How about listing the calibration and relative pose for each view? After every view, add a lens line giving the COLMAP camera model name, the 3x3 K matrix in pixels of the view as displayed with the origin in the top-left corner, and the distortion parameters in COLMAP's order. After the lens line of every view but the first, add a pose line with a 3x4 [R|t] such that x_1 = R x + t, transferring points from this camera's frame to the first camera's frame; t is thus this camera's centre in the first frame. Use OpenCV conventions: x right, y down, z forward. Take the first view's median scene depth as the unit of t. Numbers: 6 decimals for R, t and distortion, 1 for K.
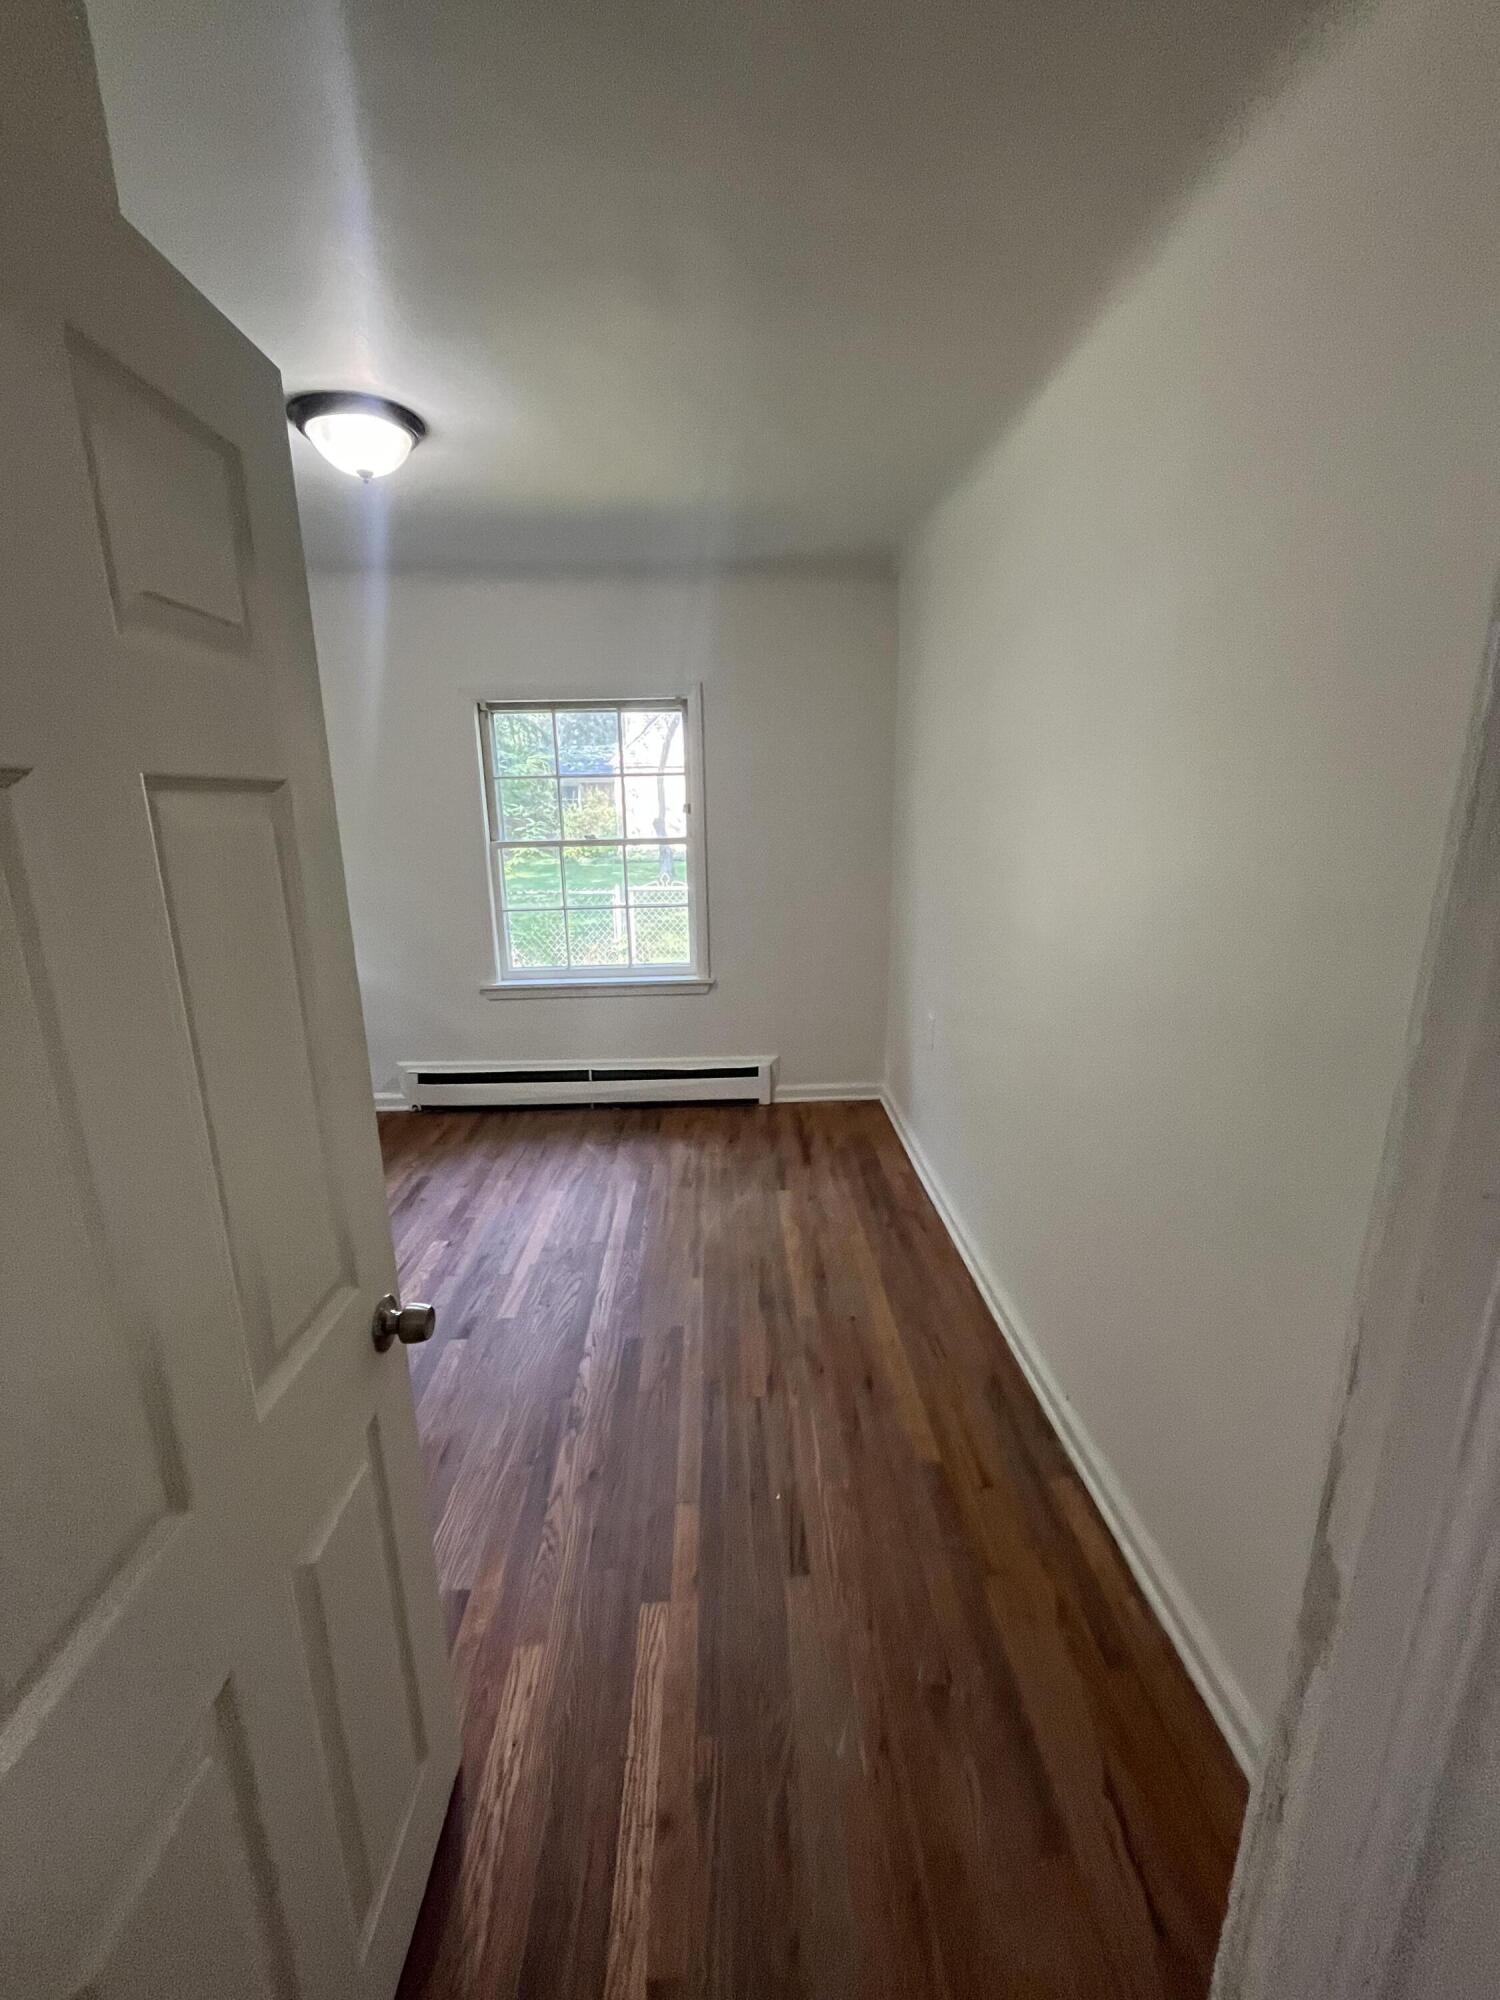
lens RADIAL K [[800.5, 0, 743.7], [0, 800.5, 986.9], [0, 0, 1]] dist [-0.002995, -0.000249]
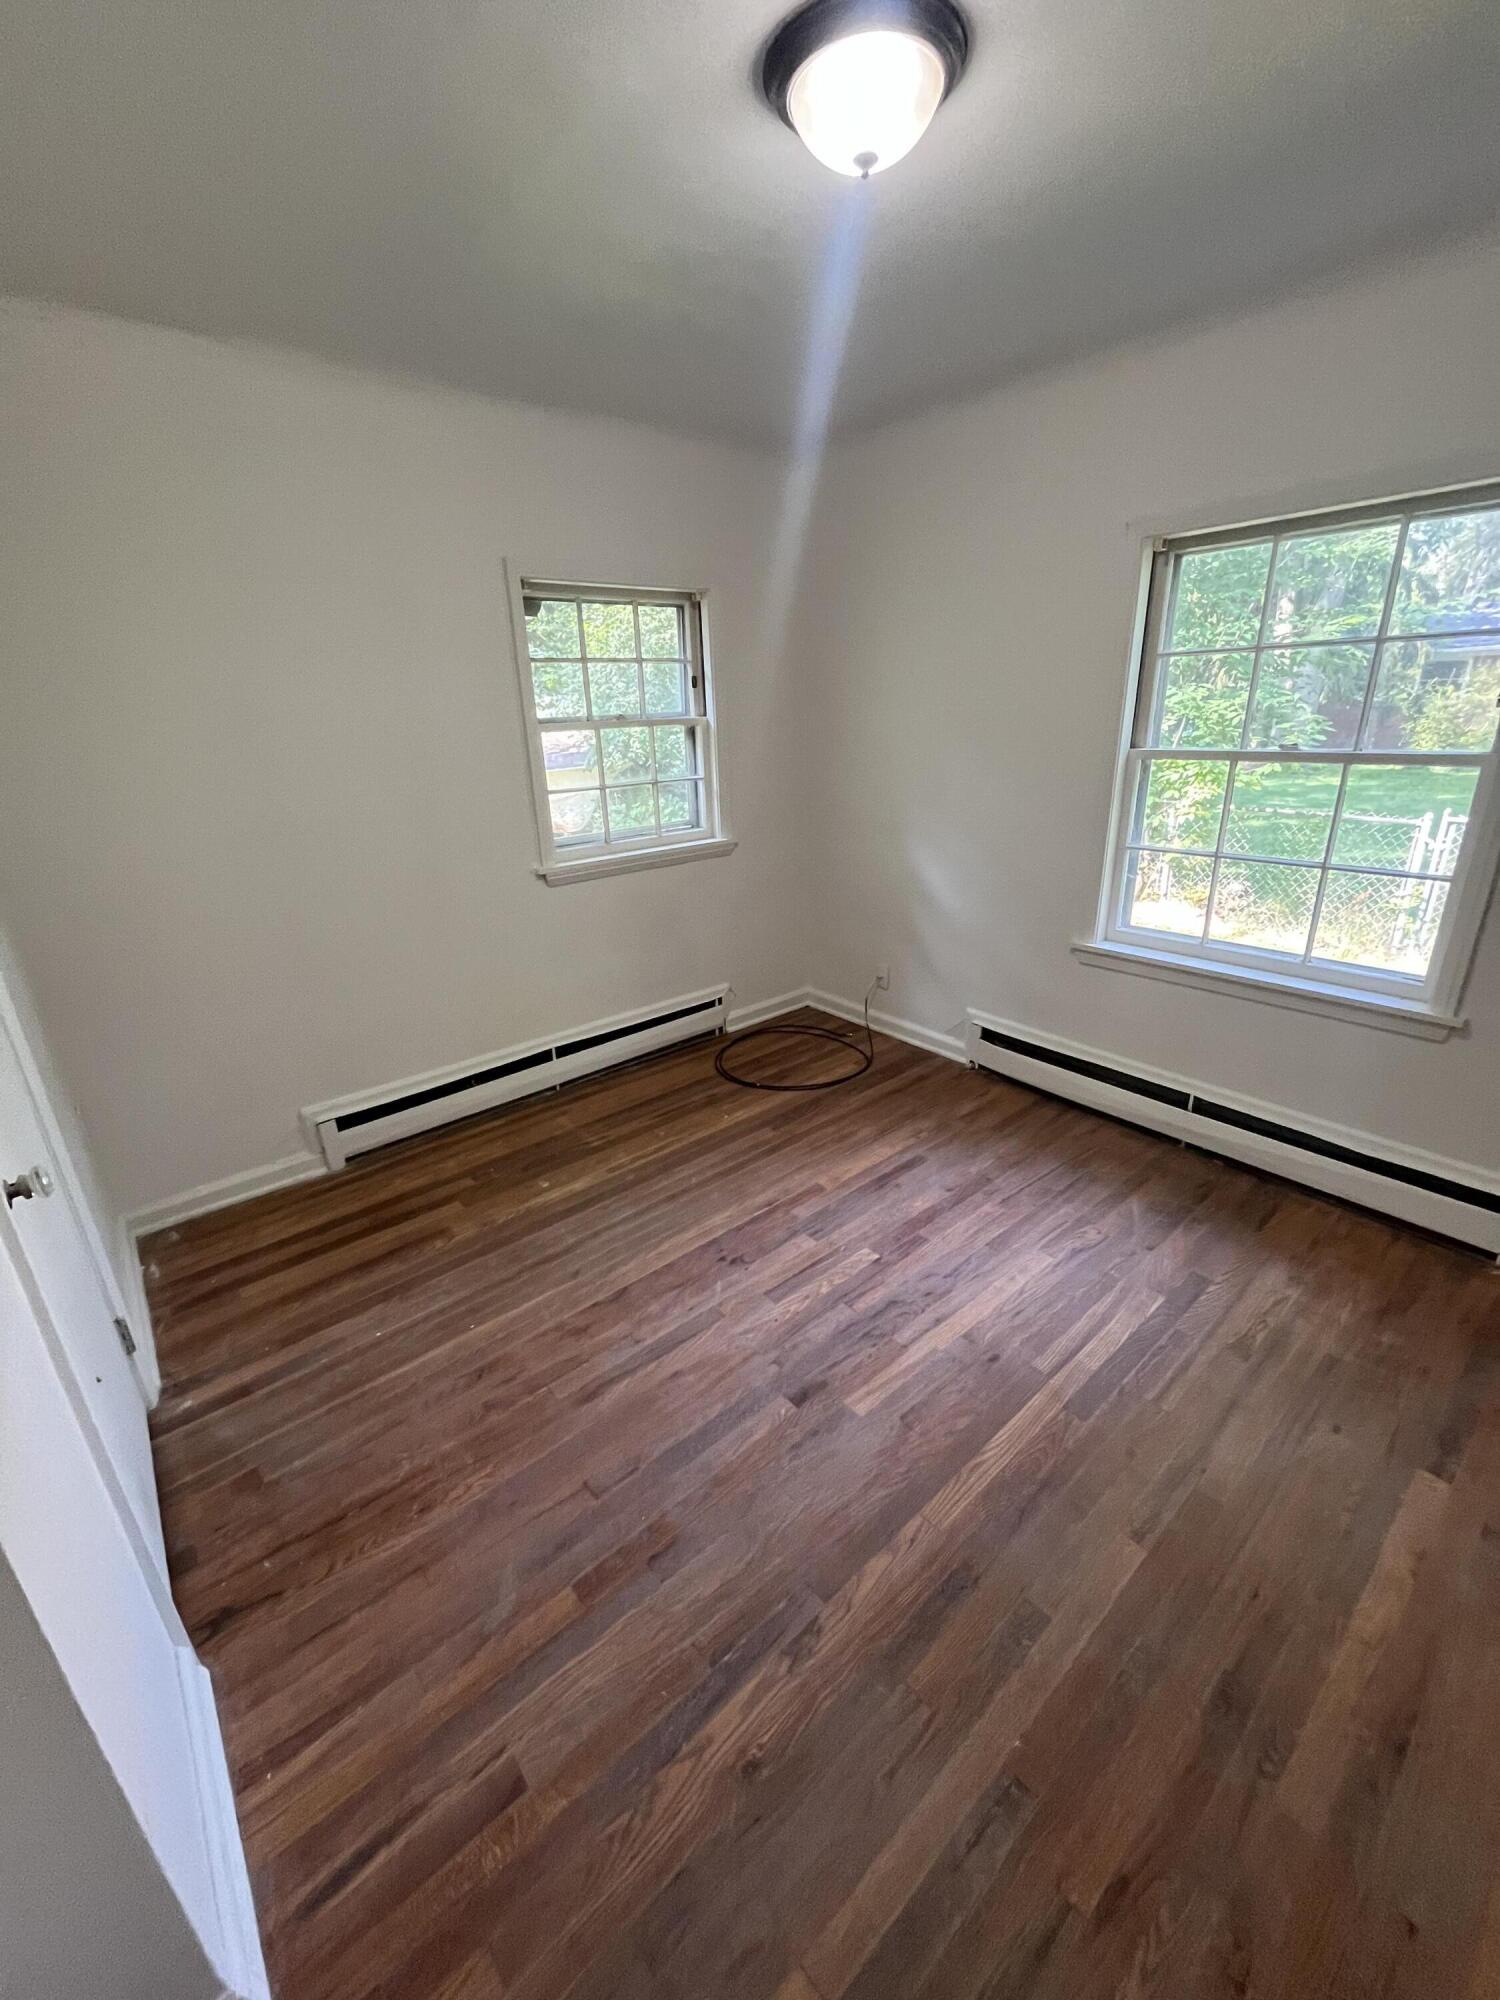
lens RADIAL K [[800.5, 0, 748.9], [0, 800.5, 995.5], [0, 0, 1]] dist [-0.002995, -0.000249]
pose [[0.619111, 0.263004, -0.739953, 0.076381], [-0.157593, 0.964693, 0.211028, -0.083284], [0.769328, -0.014038, 0.638699, 0.347889]]
